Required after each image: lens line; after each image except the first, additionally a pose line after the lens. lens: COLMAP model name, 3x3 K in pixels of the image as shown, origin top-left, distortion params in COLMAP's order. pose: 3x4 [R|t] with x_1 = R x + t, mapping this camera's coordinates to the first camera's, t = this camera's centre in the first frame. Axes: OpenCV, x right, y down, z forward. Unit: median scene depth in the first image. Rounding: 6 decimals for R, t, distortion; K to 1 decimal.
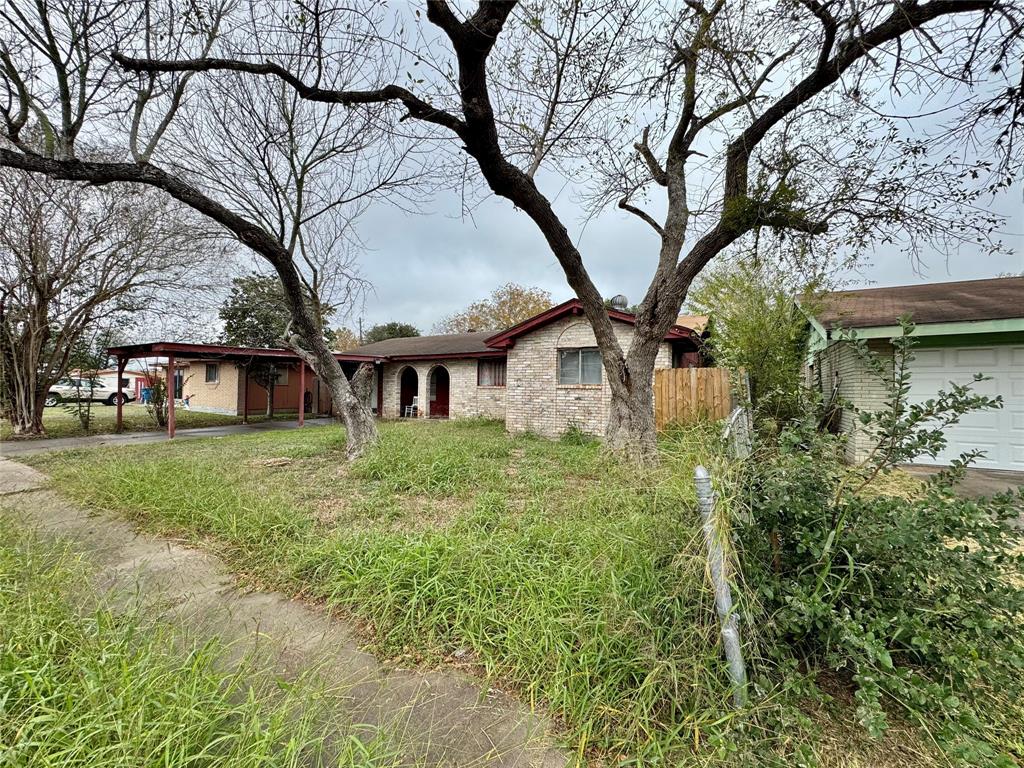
lens RADIAL K [[409.2, 0, 512.0], [0, 409.2, 384.0], [0, 0, 1]] dist [0.001270, 0.000053]
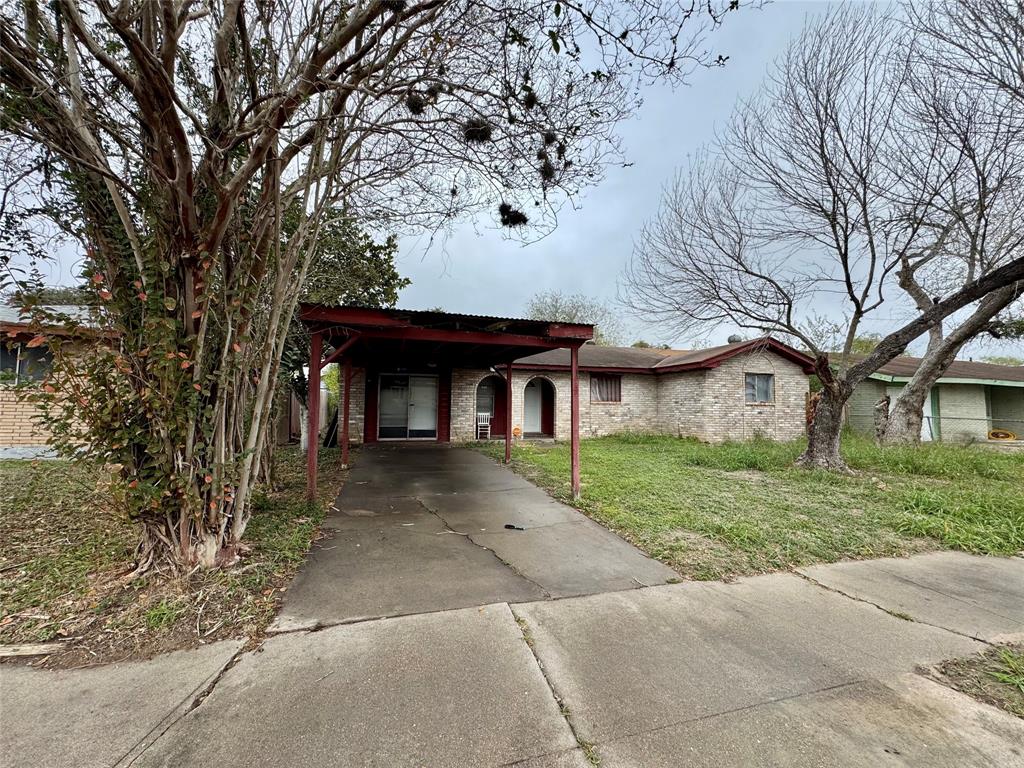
lens RADIAL K [[409.2, 0, 512.0], [0, 409.2, 384.0], [0, 0, 1]] dist [0.001270, 0.000053]
pose [[0.685790, 0.039375, 0.726733, -0.921805], [-0.015284, 0.999094, -0.039709, 0.005435], [-0.727639, 0.016124, 0.685771, 0.472853]]
